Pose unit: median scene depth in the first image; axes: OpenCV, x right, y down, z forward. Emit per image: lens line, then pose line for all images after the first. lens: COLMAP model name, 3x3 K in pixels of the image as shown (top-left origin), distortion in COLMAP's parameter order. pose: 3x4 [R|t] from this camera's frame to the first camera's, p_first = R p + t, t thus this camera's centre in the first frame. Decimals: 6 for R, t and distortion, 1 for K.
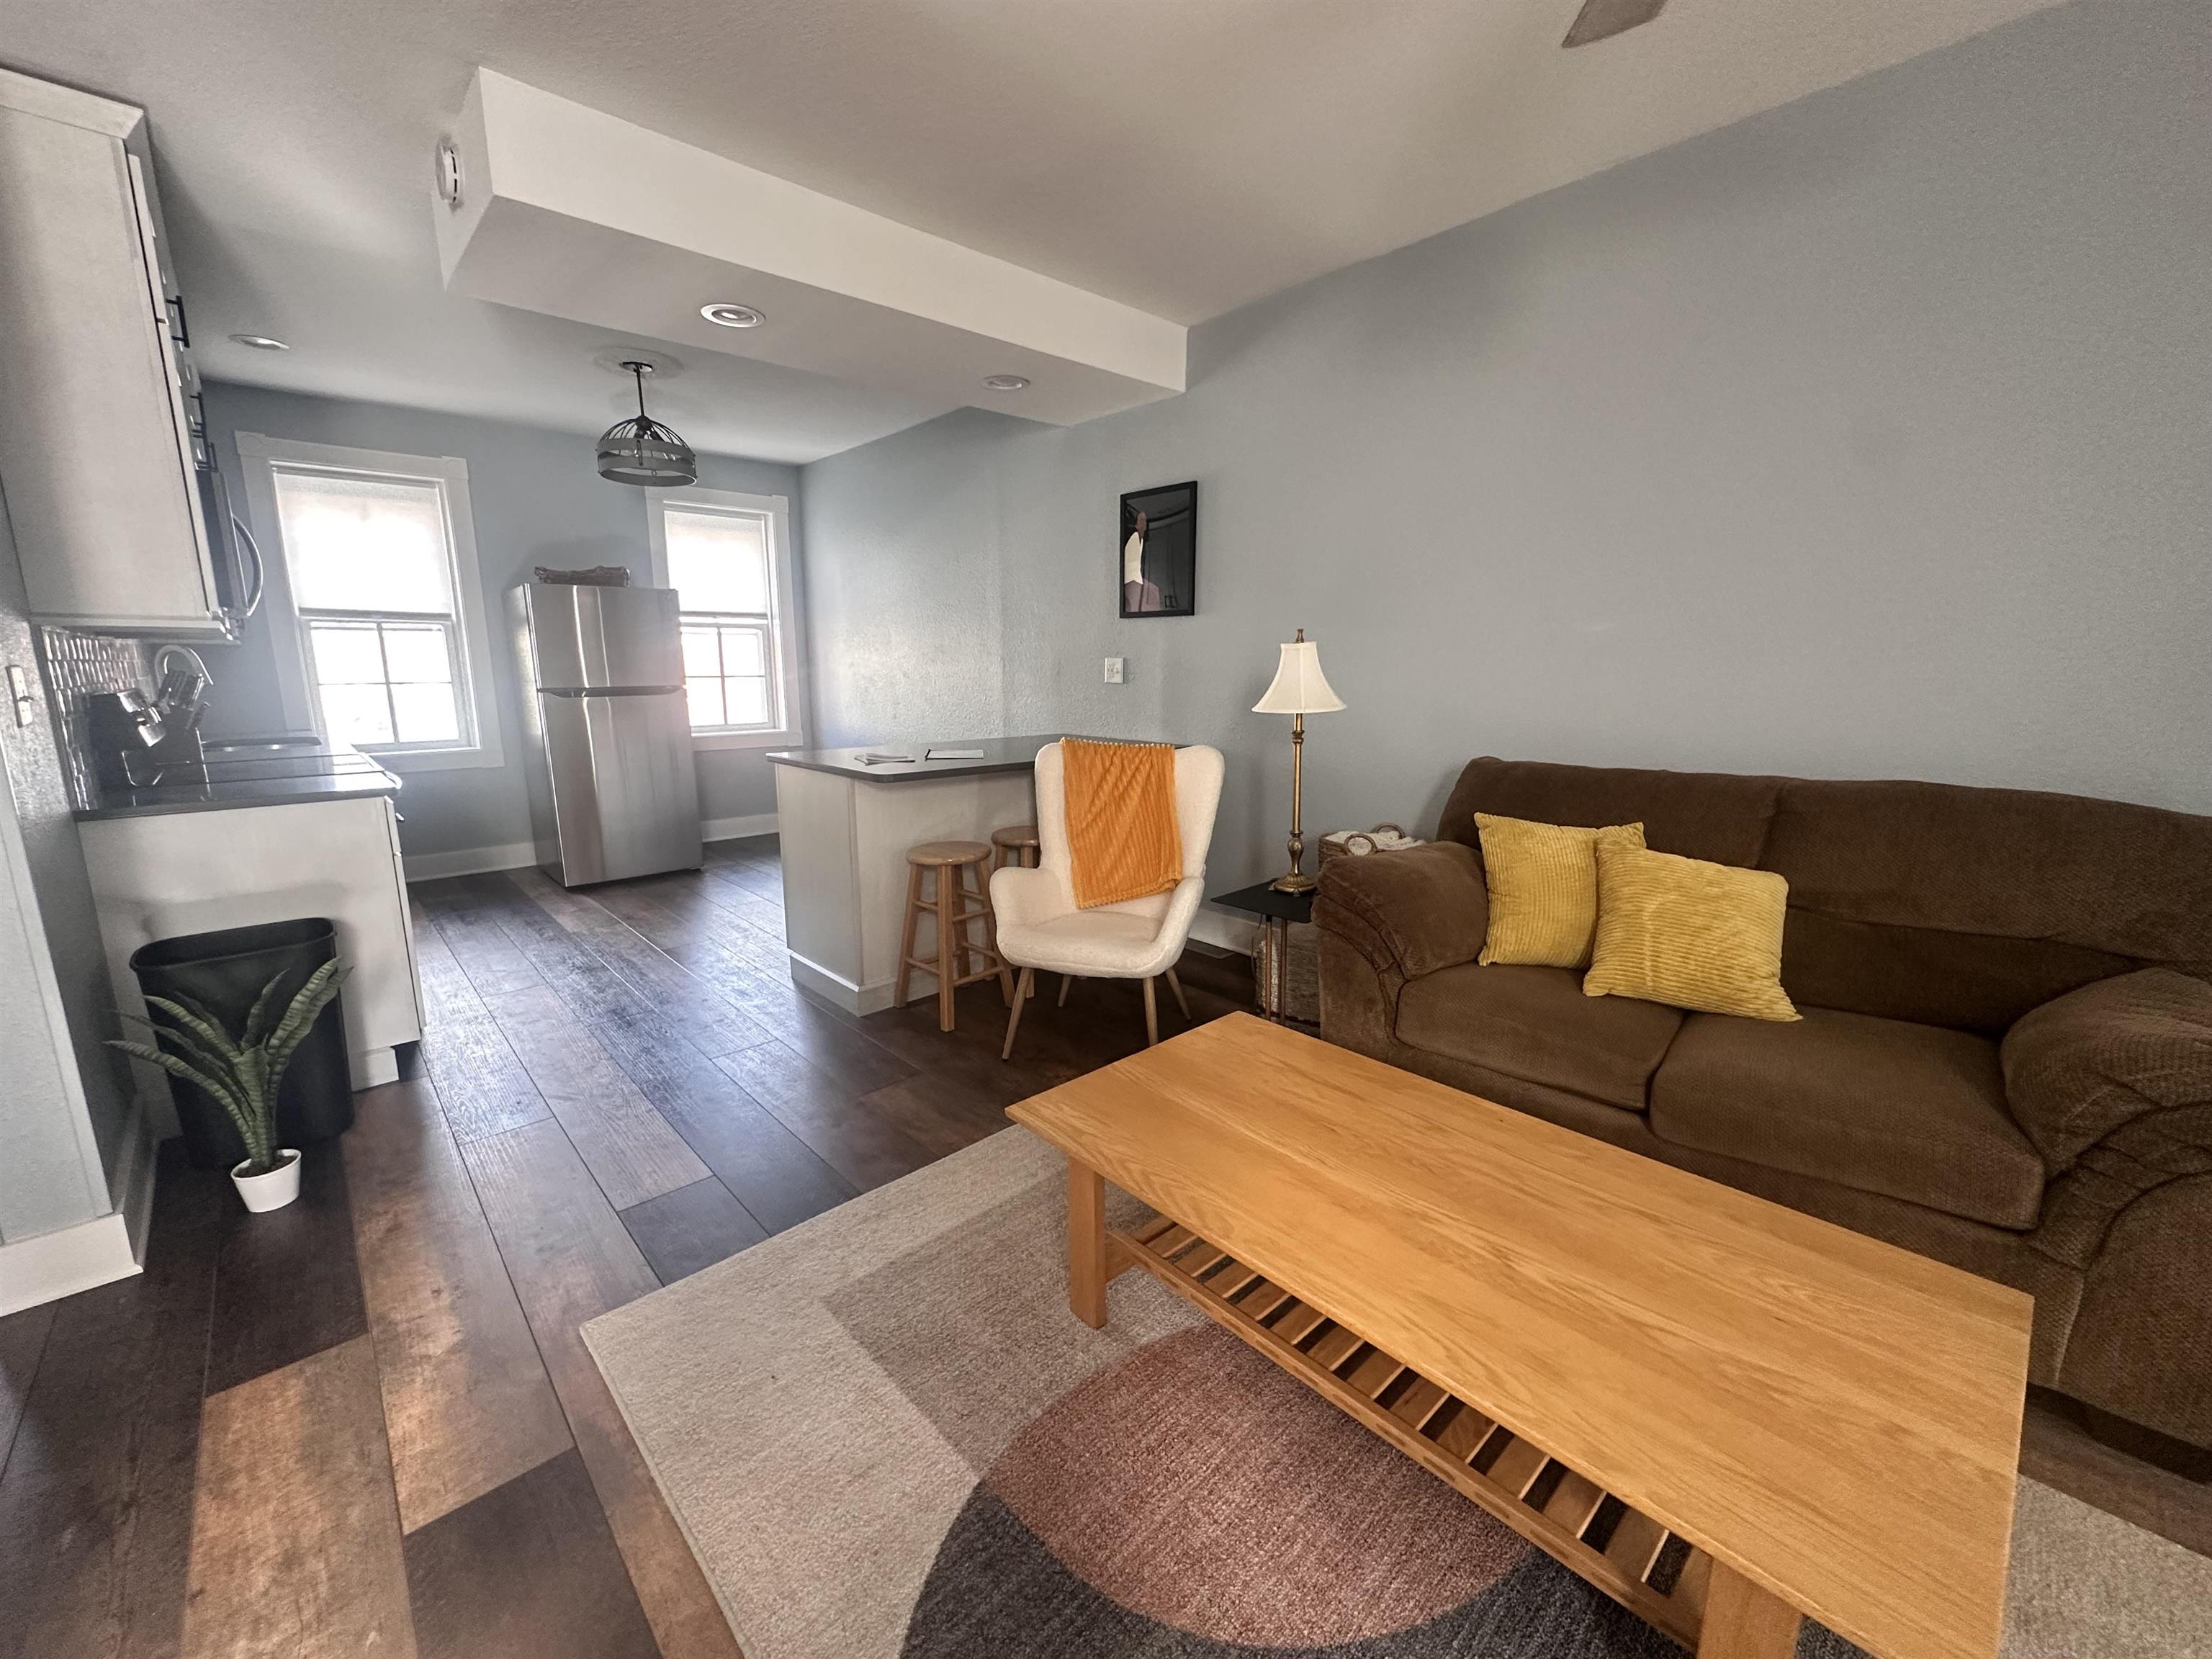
lens RADIAL K [[887.7, 0, 1106.0], [0, 887.7, 829.5], [0, 0, 1]] dist [0.000557, 0.000375]
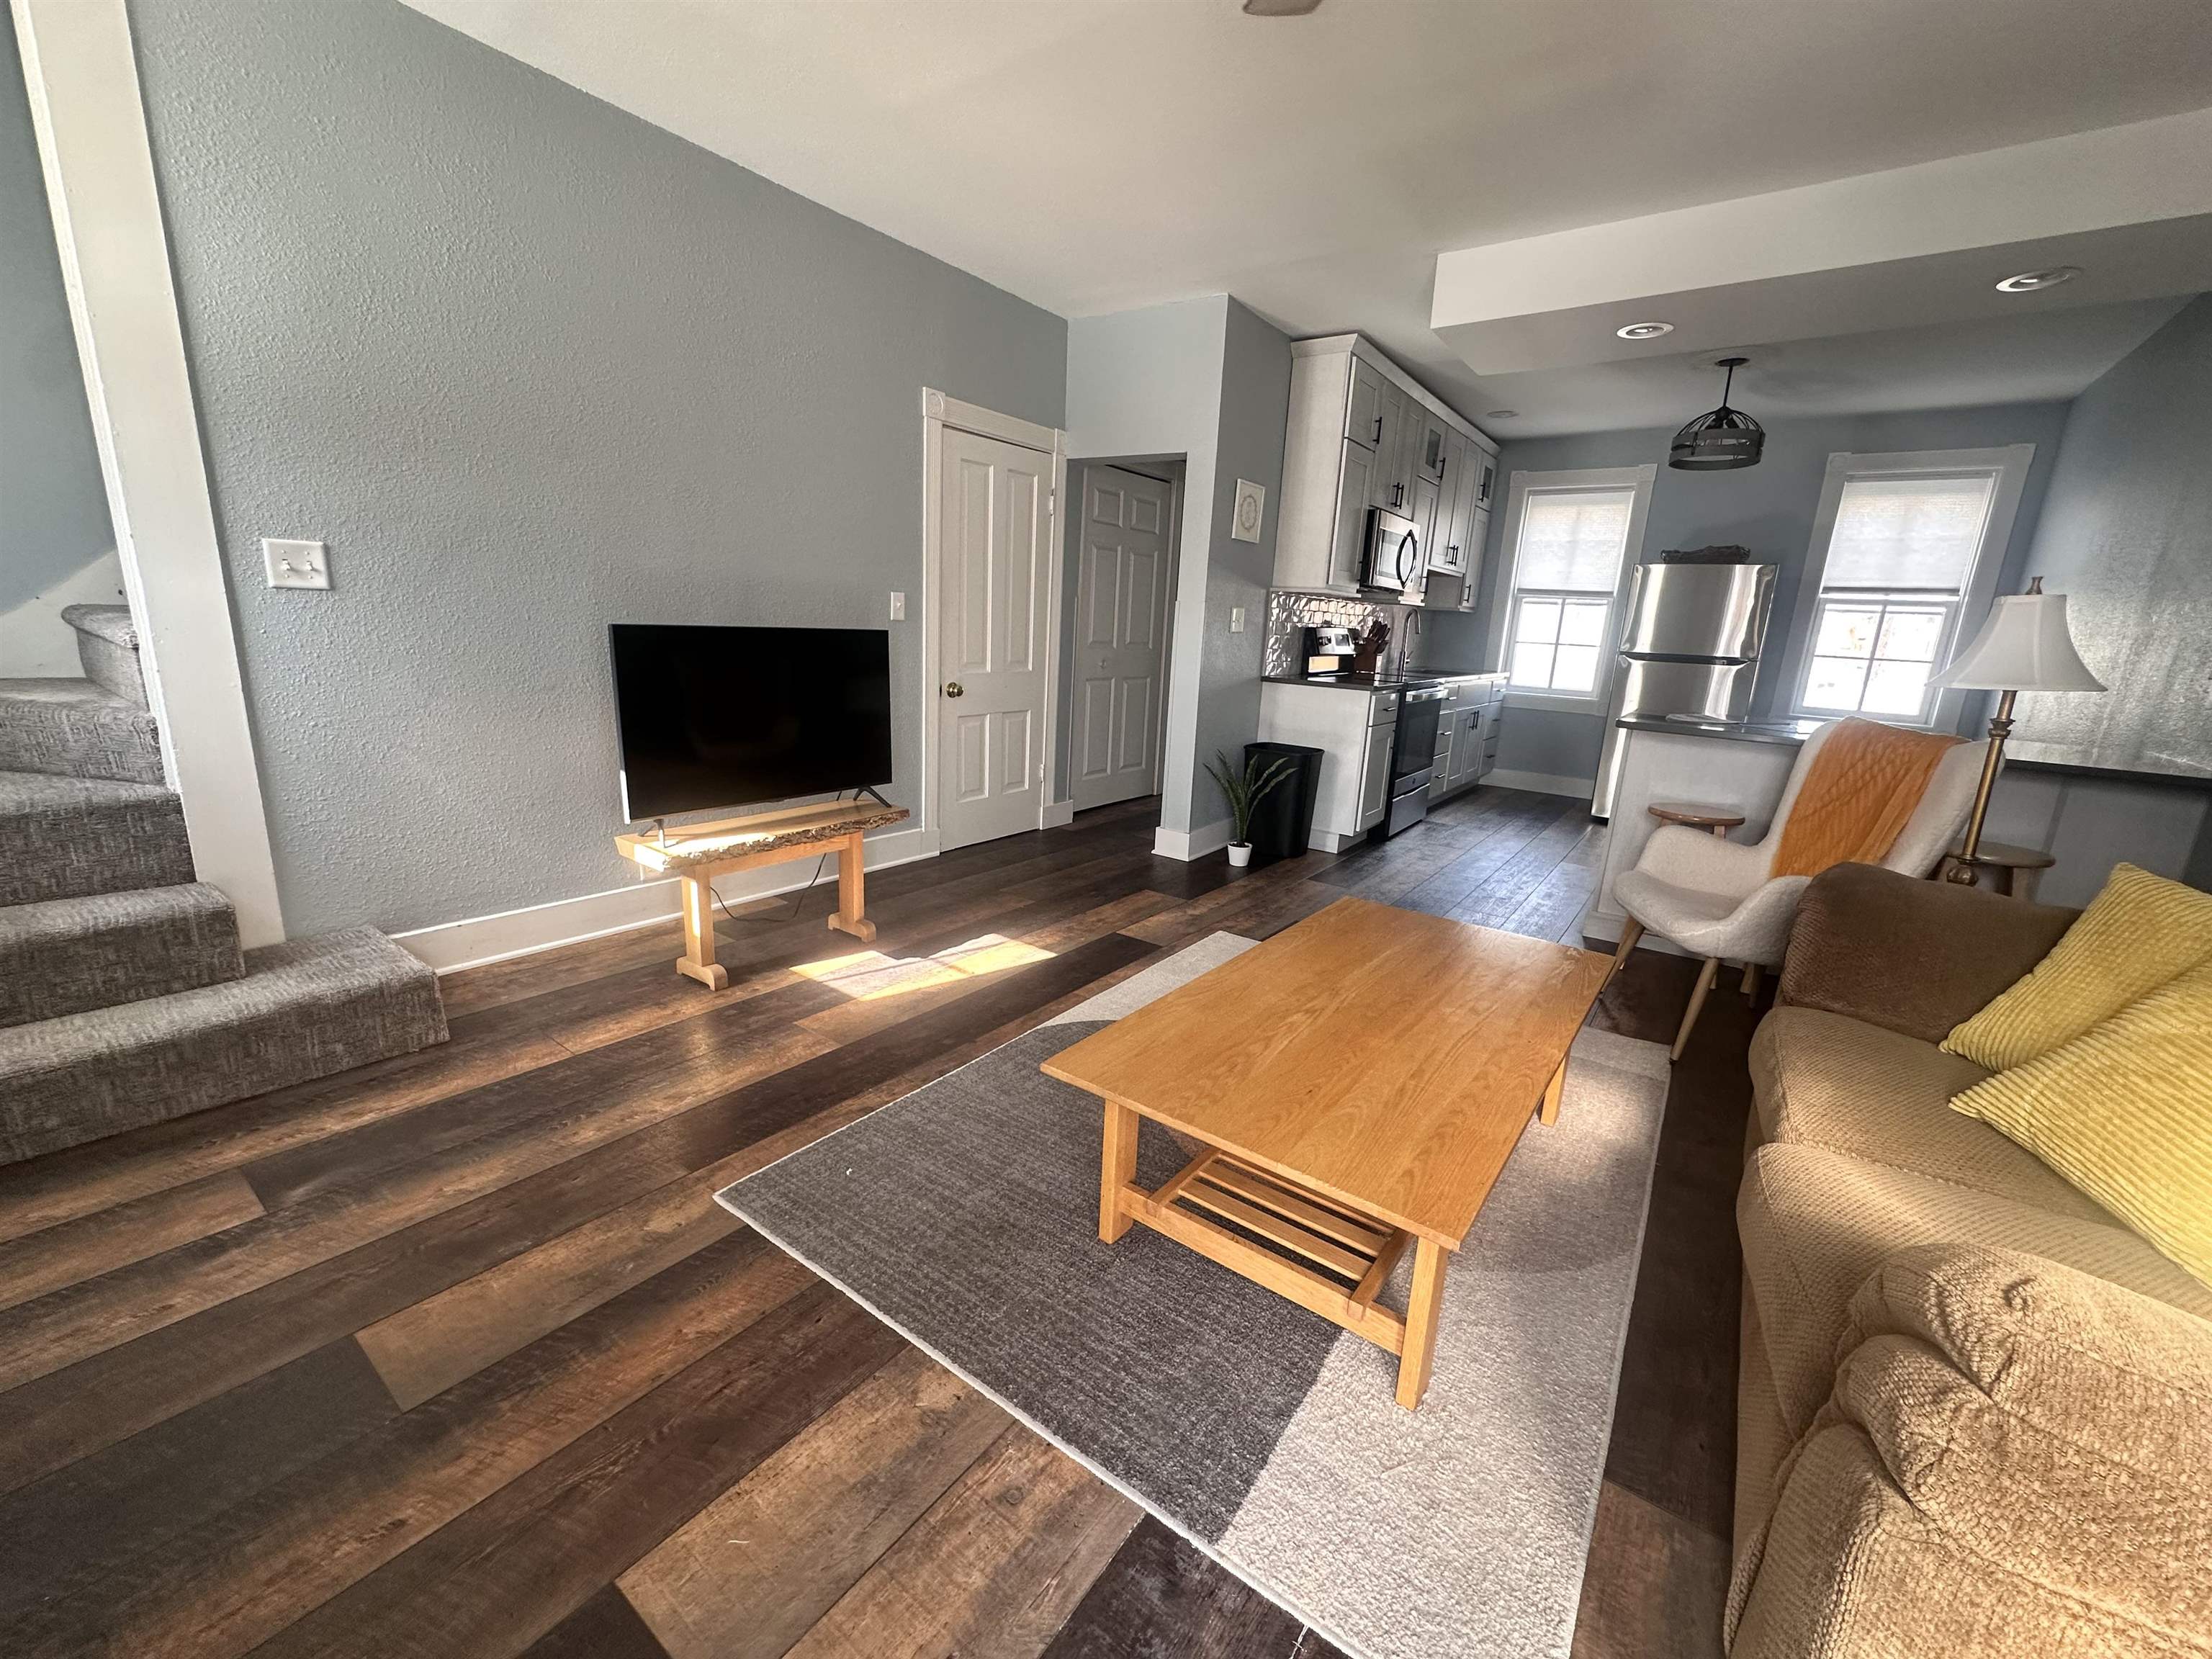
lens RADIAL K [[887.7, 0, 1106.0], [0, 887.7, 829.5], [0, 0, 1]] dist [0.000557, 0.000375]
pose [[0.187320, 0.240328, -0.952446, 1.068762], [-0.233594, 0.952693, 0.194449, 0.006327], [0.954120, 0.186061, 0.234598, 0.204624]]
